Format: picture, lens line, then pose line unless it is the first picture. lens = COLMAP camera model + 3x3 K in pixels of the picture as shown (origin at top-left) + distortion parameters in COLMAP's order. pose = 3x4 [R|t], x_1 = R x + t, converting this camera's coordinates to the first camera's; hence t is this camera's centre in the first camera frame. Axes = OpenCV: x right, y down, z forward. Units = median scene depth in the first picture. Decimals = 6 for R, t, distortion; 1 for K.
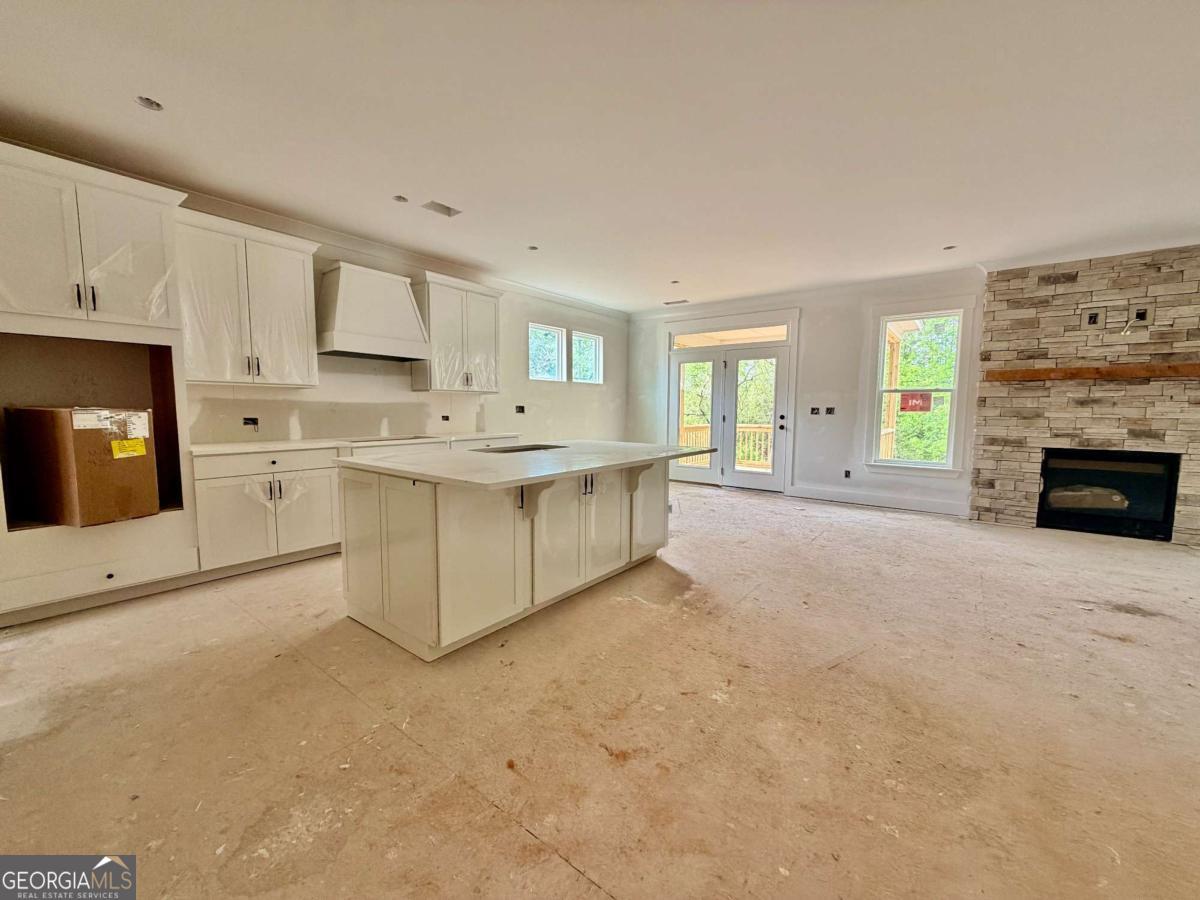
lens RADIAL K [[478.0, 0, 597.4], [0, 478.0, 449.8], [0, 0, 1]] dist [-0.003524, 0.000251]
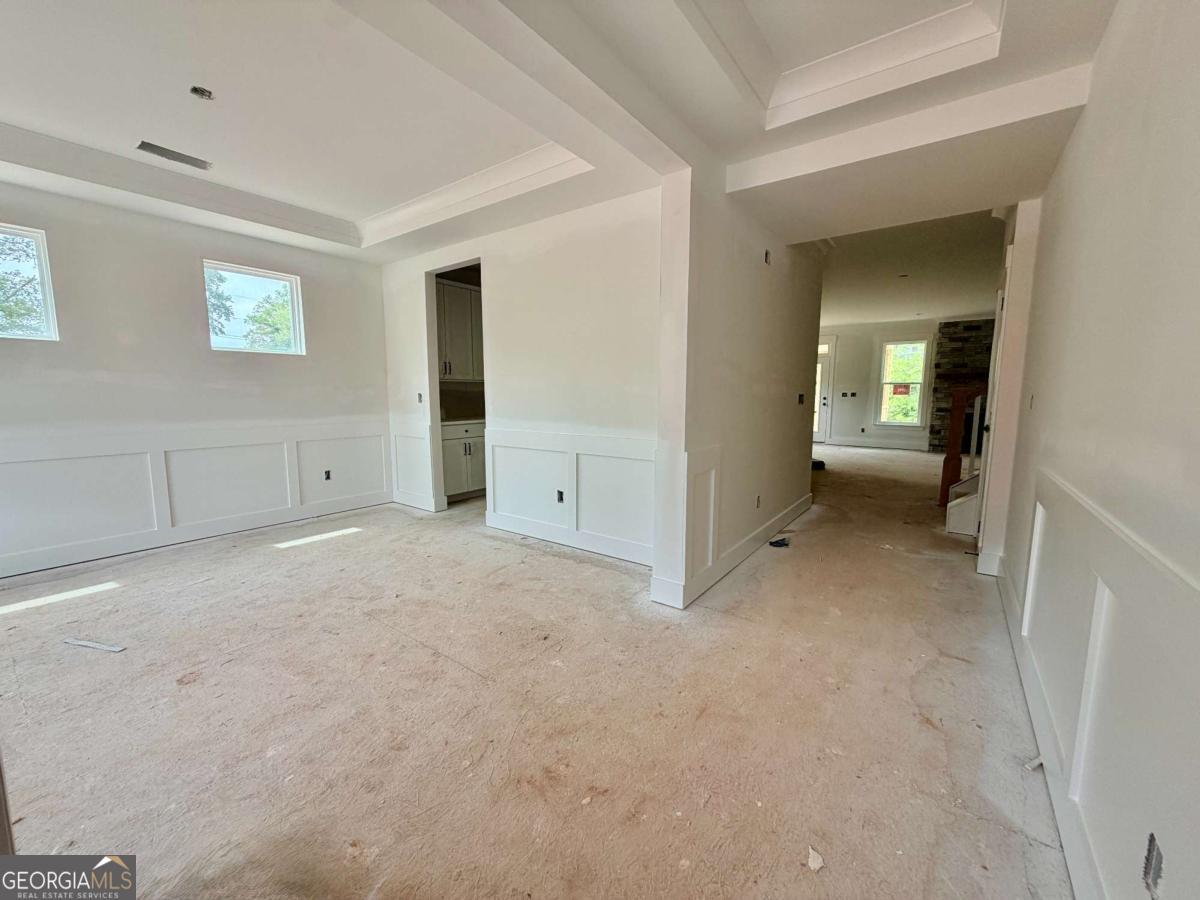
lens RADIAL K [[478.0, 0, 598.2], [0, 478.0, 451.9], [0, 0, 1]] dist [-0.003524, 0.000251]
pose [[0.999833, -0.002256, 0.018116, -0.544105], [0.001664, 0.999466, 0.032628, 0.078743], [-0.018180, -0.032592, 0.999303, -0.837336]]
